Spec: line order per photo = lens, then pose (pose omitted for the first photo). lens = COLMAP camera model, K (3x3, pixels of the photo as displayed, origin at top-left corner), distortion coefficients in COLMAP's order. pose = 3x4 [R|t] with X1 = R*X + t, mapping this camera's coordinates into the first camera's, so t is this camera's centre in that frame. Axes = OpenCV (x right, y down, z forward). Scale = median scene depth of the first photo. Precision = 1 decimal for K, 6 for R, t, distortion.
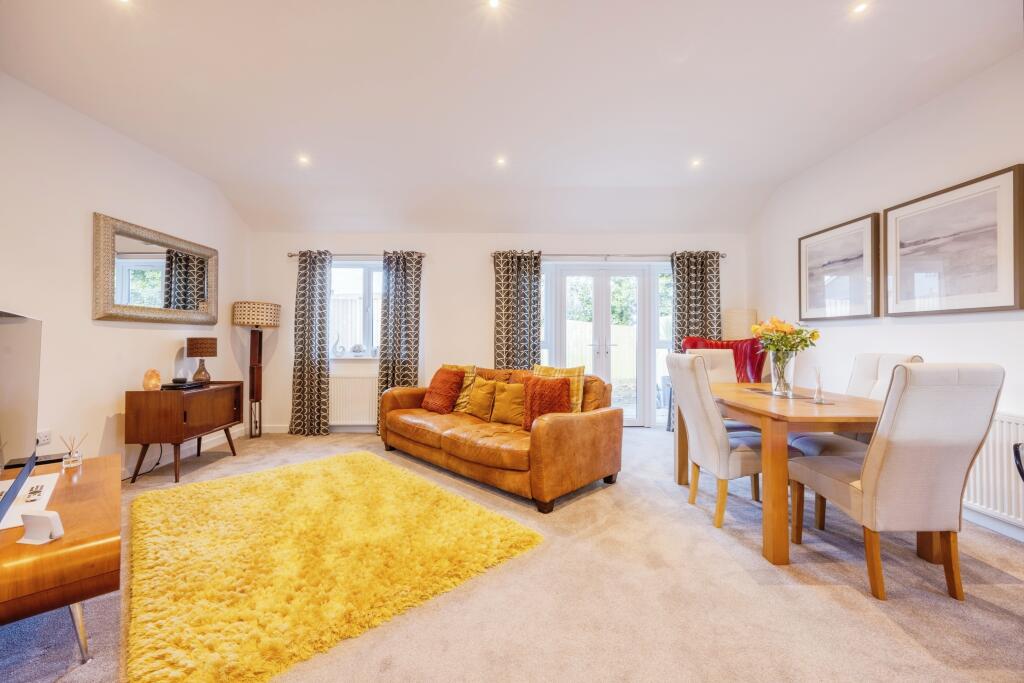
lens RADIAL K [[416.2, 0, 509.8], [0, 416.2, 336.2], [0, 0, 1]] dist [0.006807, -0.000791]
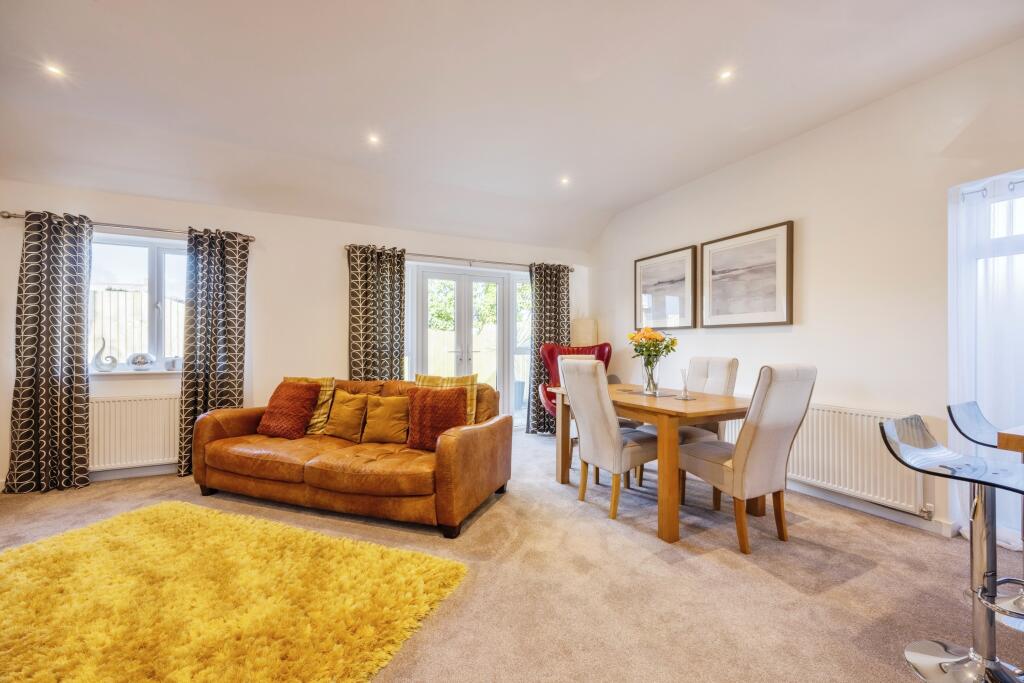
lens RADIAL K [[416.2, 0, 521.2], [0, 416.2, 345.4], [0, 0, 1]] dist [0.006807, -0.000791]
pose [[0.896910, -0.000314, 0.442214, -0.156404], [-0.002586, 0.999979, 0.005954, 0.000292], [-0.442206, -0.006484, 0.896890, 0.107010]]
